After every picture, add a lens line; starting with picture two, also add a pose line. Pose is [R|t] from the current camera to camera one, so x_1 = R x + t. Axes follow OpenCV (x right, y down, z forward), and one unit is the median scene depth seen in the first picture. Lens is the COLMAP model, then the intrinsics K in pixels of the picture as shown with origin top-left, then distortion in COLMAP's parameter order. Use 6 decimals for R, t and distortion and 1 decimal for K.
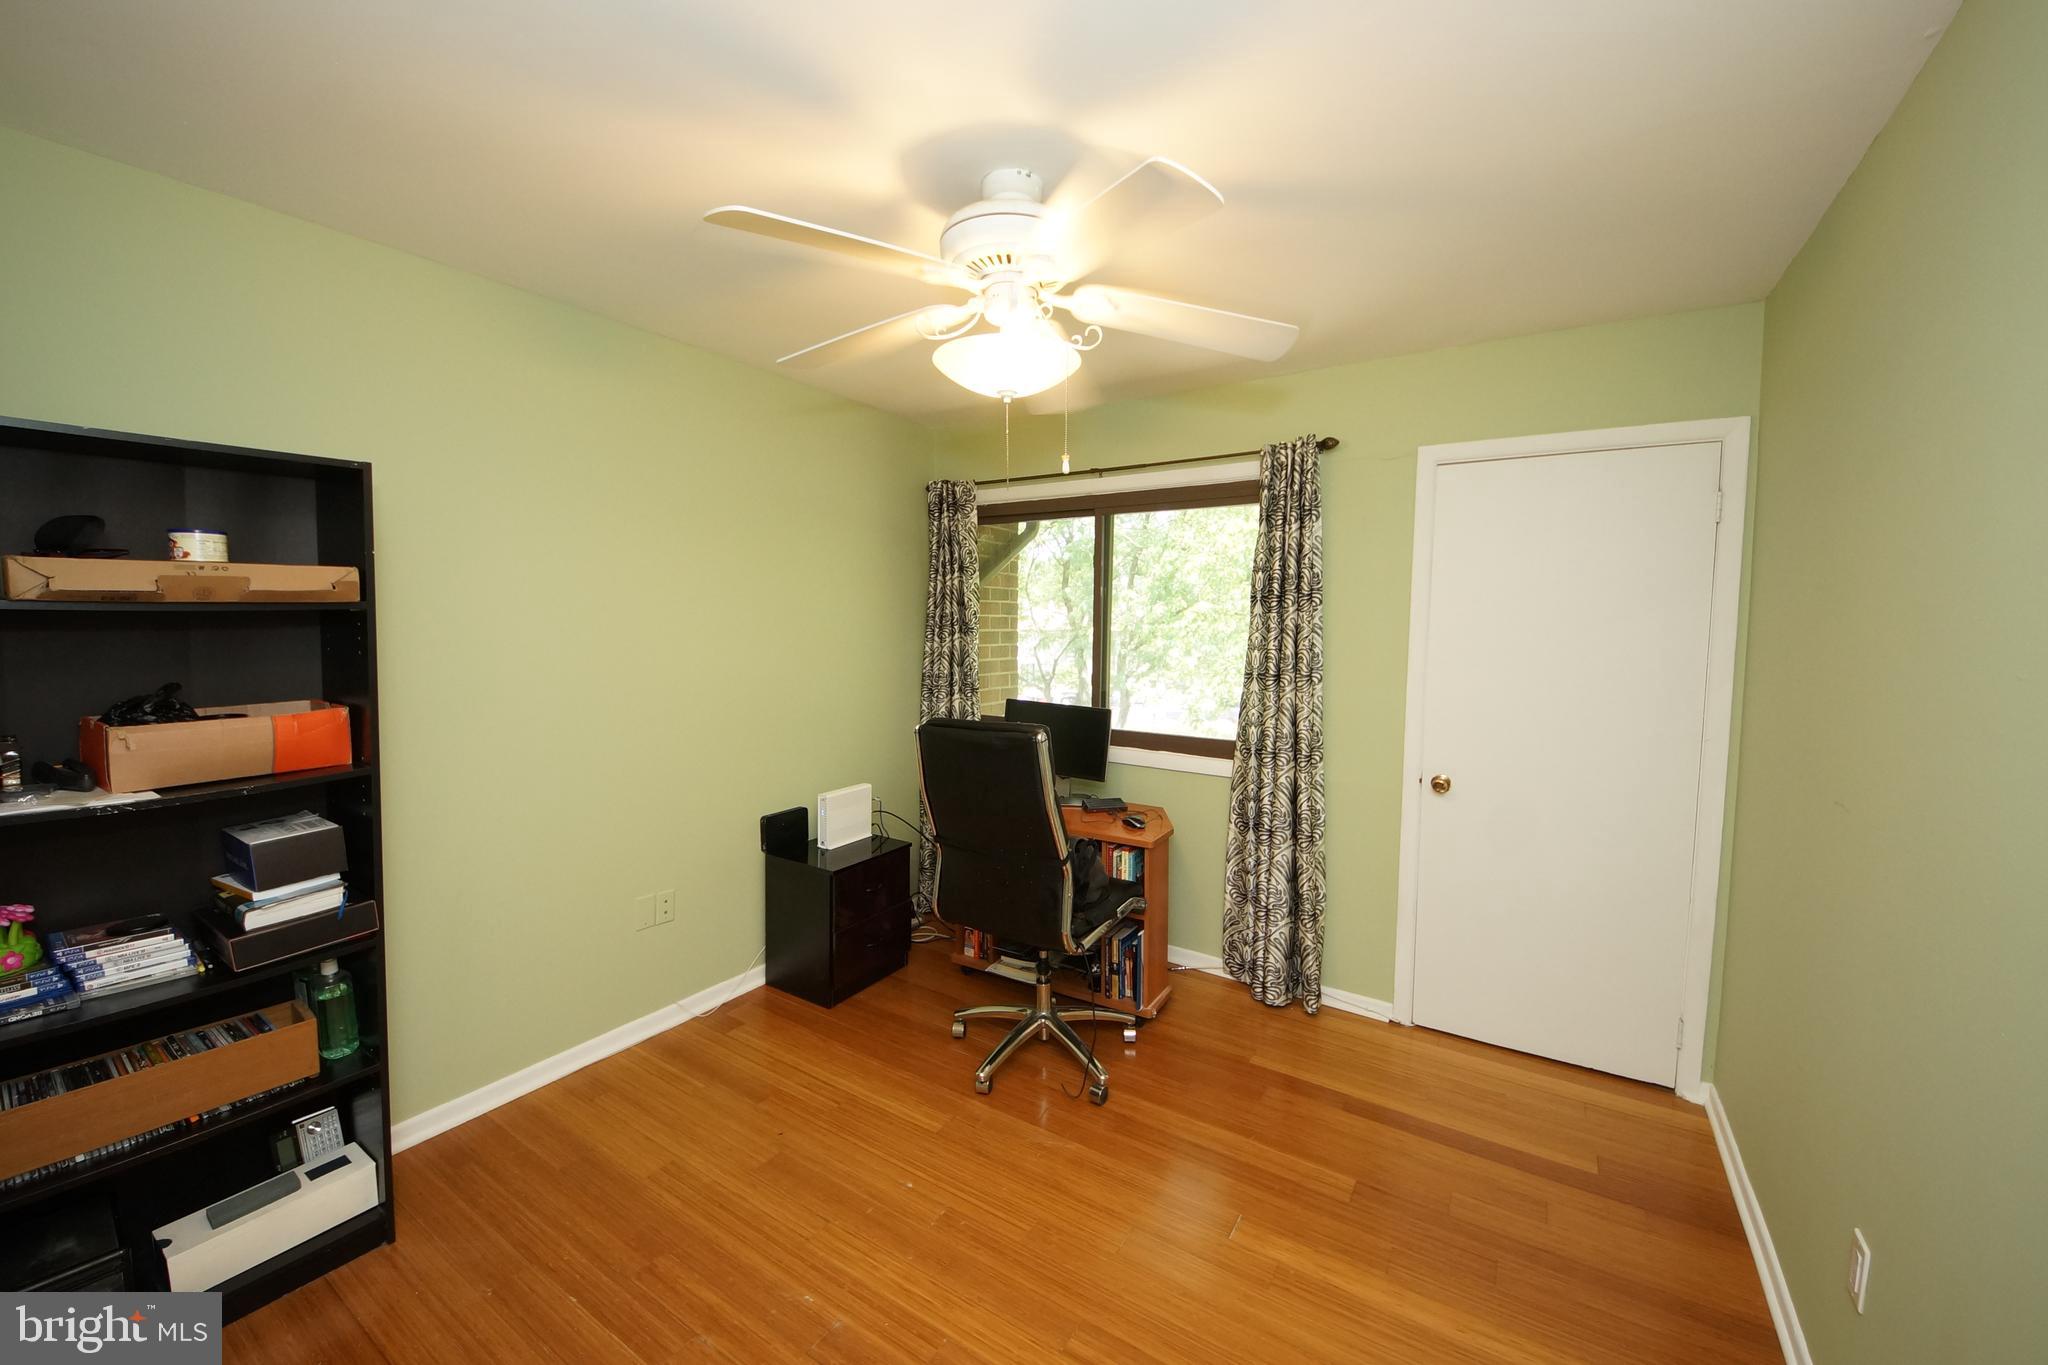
lens RADIAL K [[777.9, 0, 1026.0], [0, 777.9, 682.6], [0, 0, 1]] dist [0.015426, -0.009780]
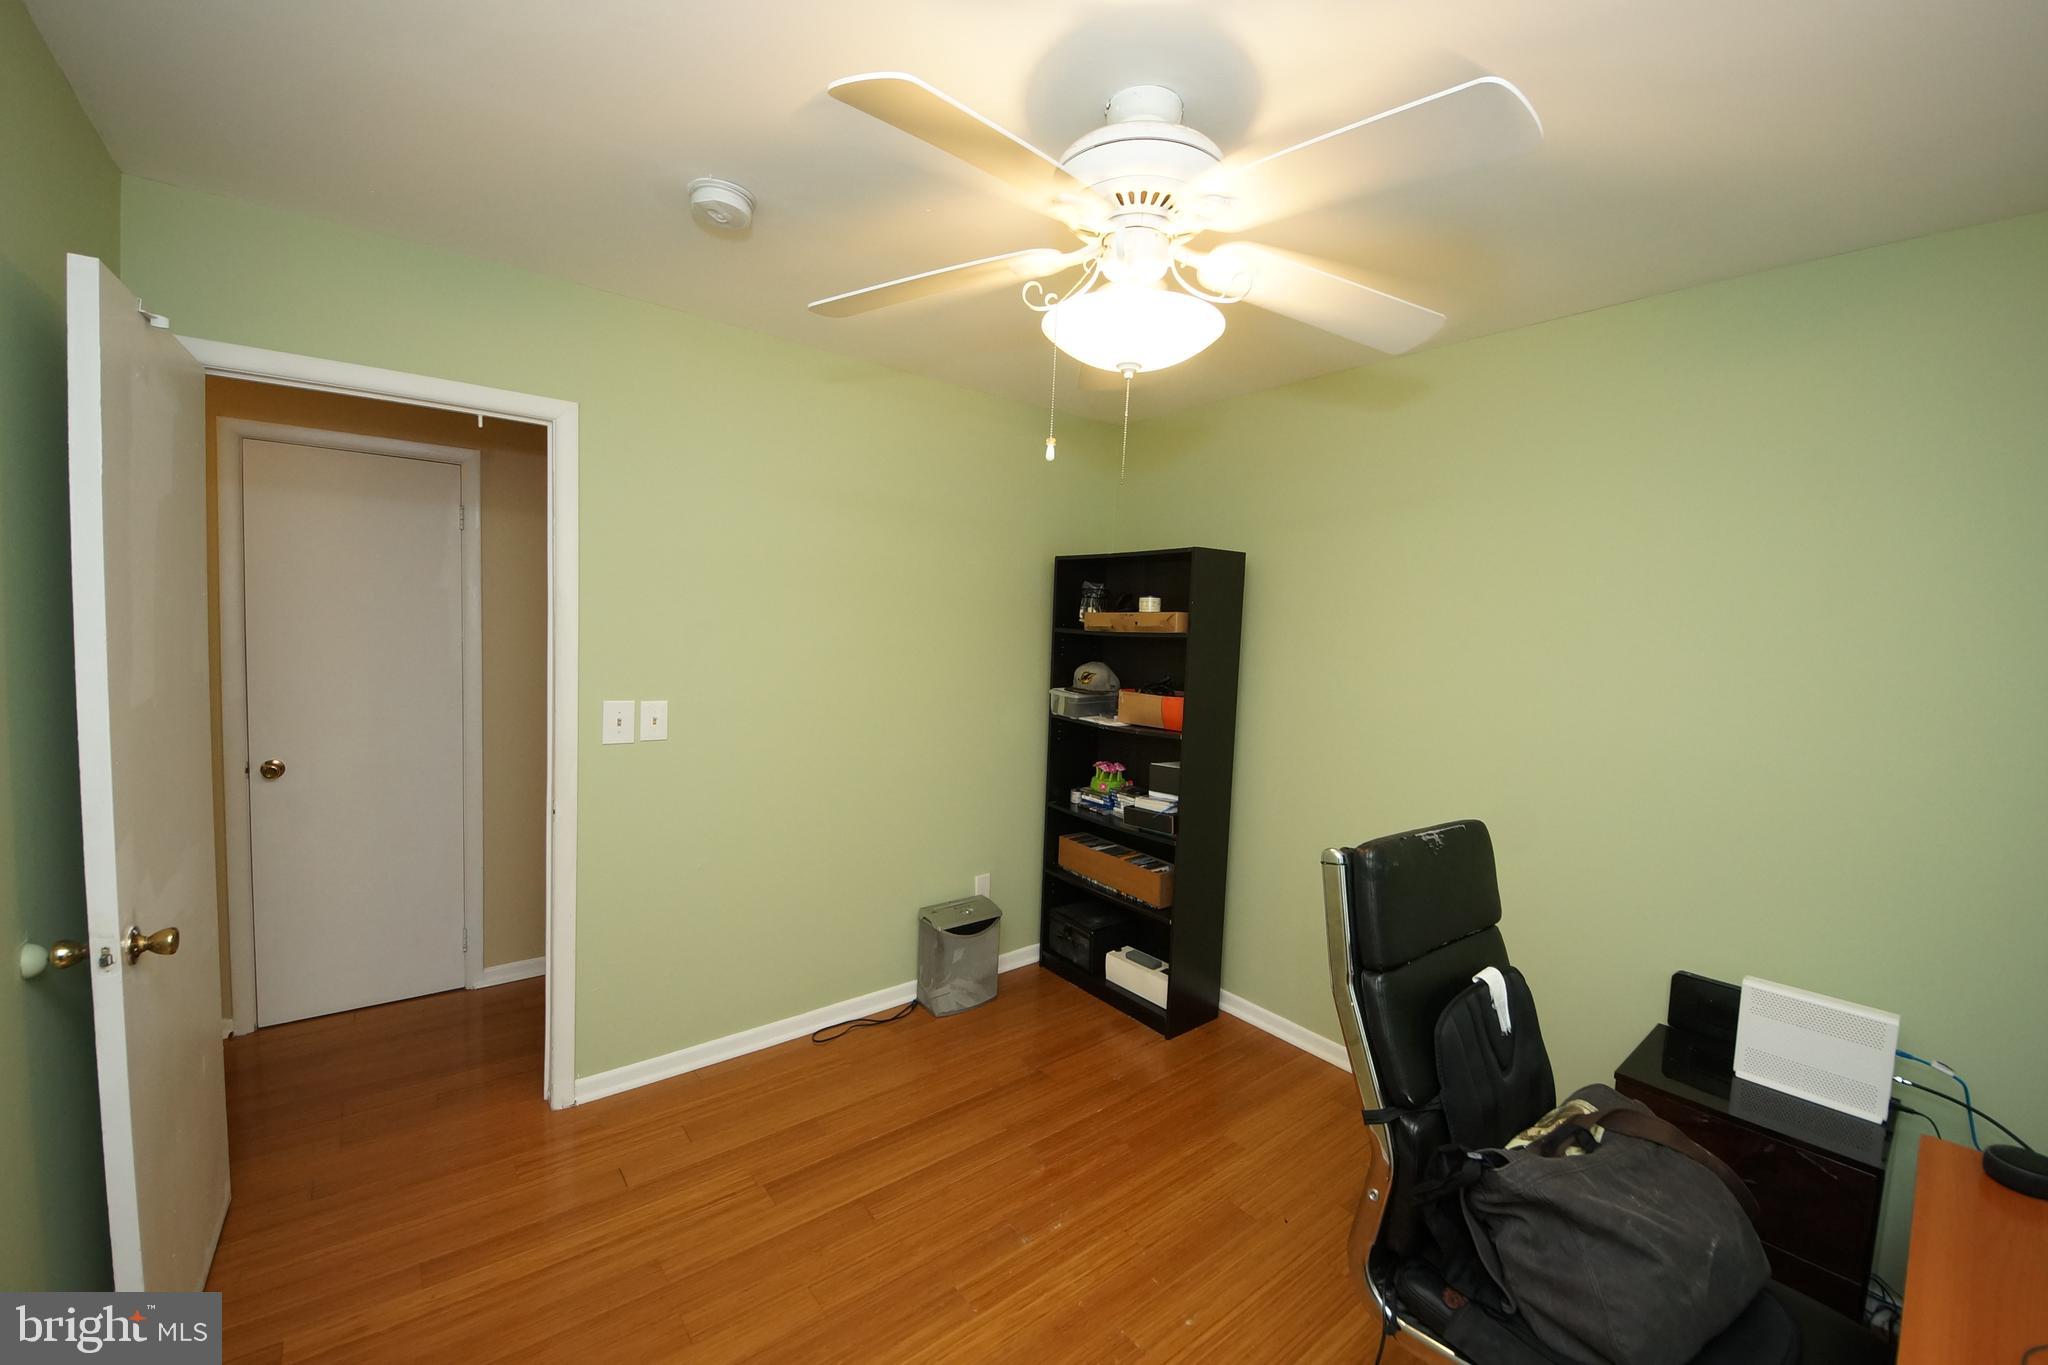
lens RADIAL K [[815.1, 0, 1027.4], [0, 815.1, 675.4], [0, 0, 1]] dist [0.006918, -0.009002]
pose [[-0.325140, 0.039058, -0.944859, 0.837850], [-0.113891, 0.990257, 0.080126, -0.110861], [0.938783, 0.133663, -0.317524, 1.216190]]
